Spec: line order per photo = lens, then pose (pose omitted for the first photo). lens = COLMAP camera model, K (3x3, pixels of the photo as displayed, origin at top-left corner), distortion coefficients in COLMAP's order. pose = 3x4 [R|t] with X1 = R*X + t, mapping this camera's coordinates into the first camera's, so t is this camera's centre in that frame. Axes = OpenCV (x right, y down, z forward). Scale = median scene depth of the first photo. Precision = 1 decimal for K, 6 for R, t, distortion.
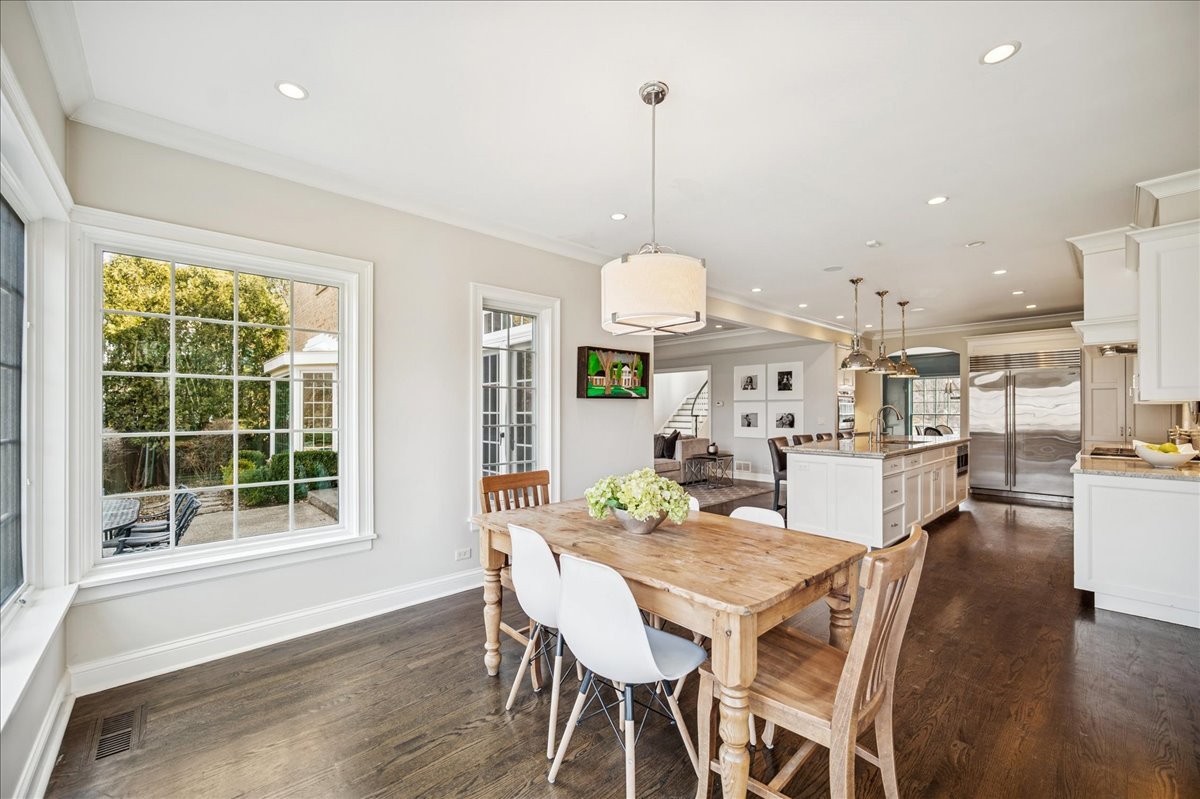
lens RADIAL K [[475.7, 0, 599.3], [0, 475.7, 407.3], [0, 0, 1]] dist [0.001306, -0.000489]
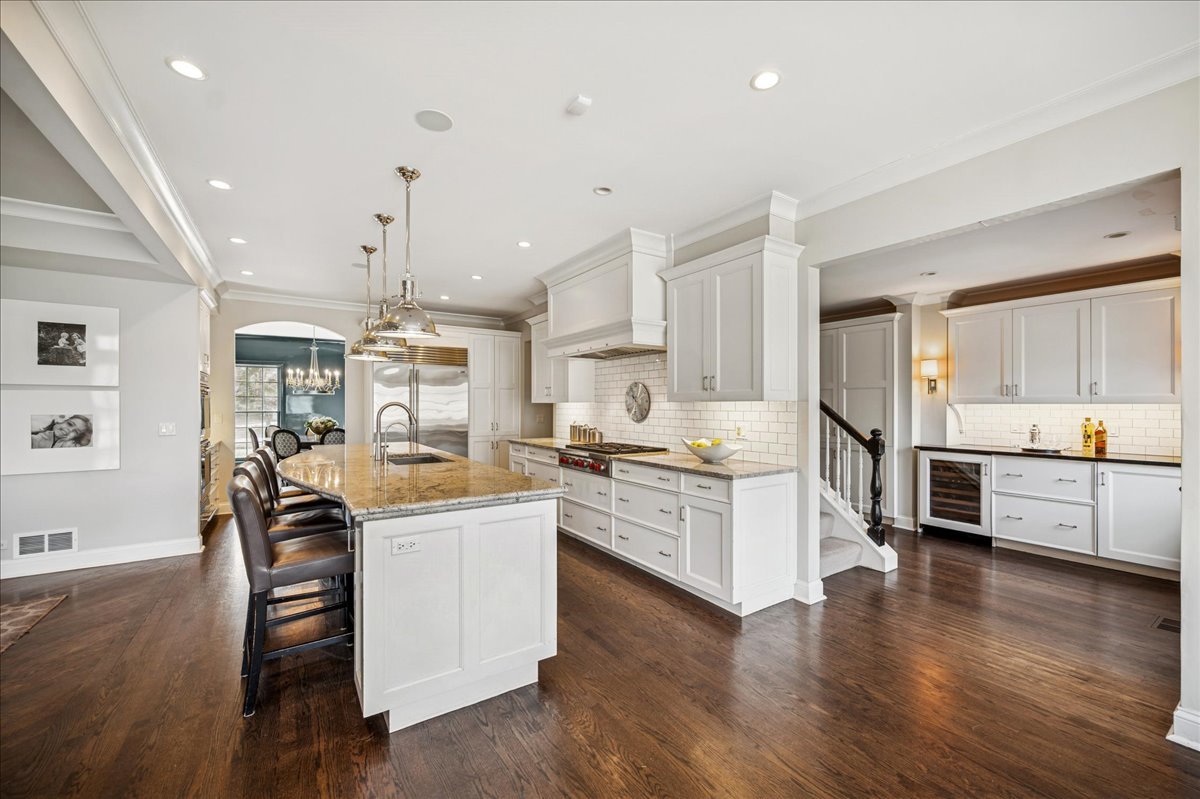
lens RADIAL K [[475.7, 0, 602.3], [0, 475.7, 406.7], [0, 0, 1]] dist [0.001306, -0.000489]
pose [[0.152219, 0.000332, 0.988347, 0.019222], [-0.005647, 0.999984, 0.000534, 0.001250], [-0.988331, -0.005663, 0.152219, 0.422327]]
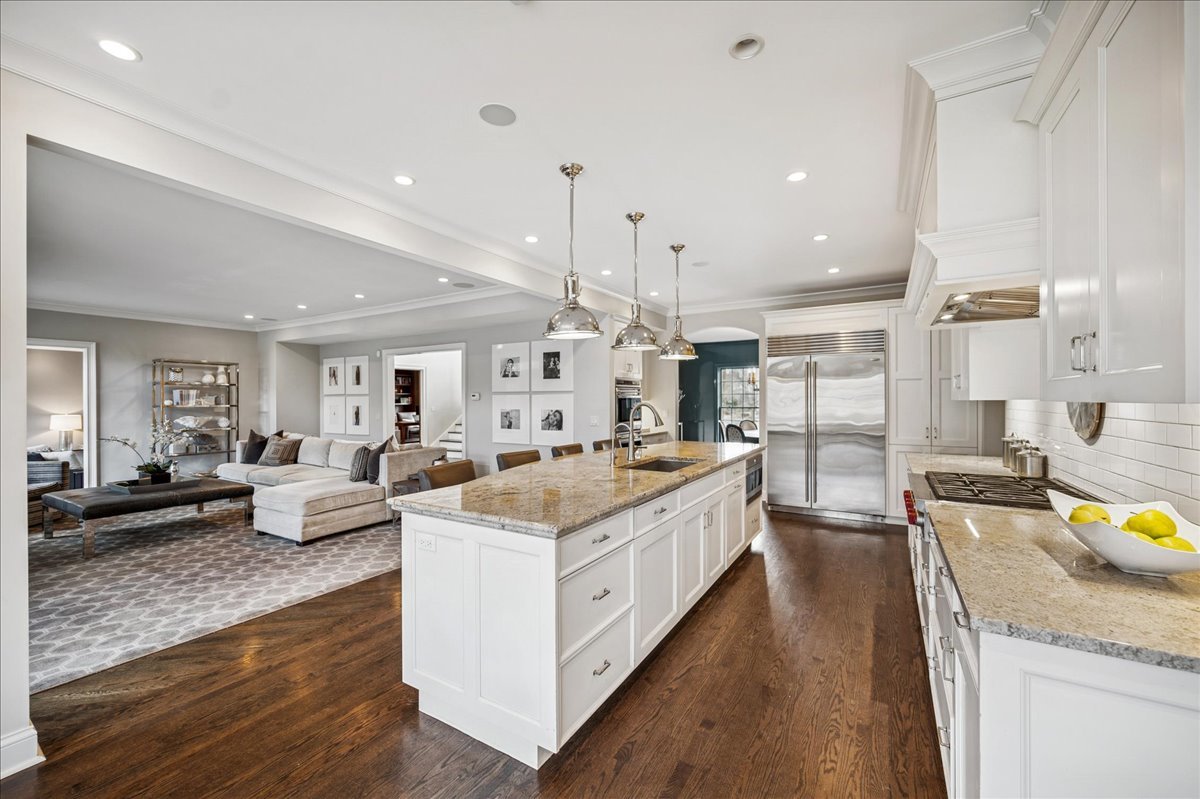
lens RADIAL K [[475.7, 0, 594.4], [0, 475.7, 400.1], [0, 0, 1]] dist [0.001306, -0.000489]
pose [[0.958931, -0.001371, 0.283636, 0.248735], [0.000502, 0.999995, 0.003134, -0.004865], [-0.283639, -0.002863, 0.958927, 0.290826]]
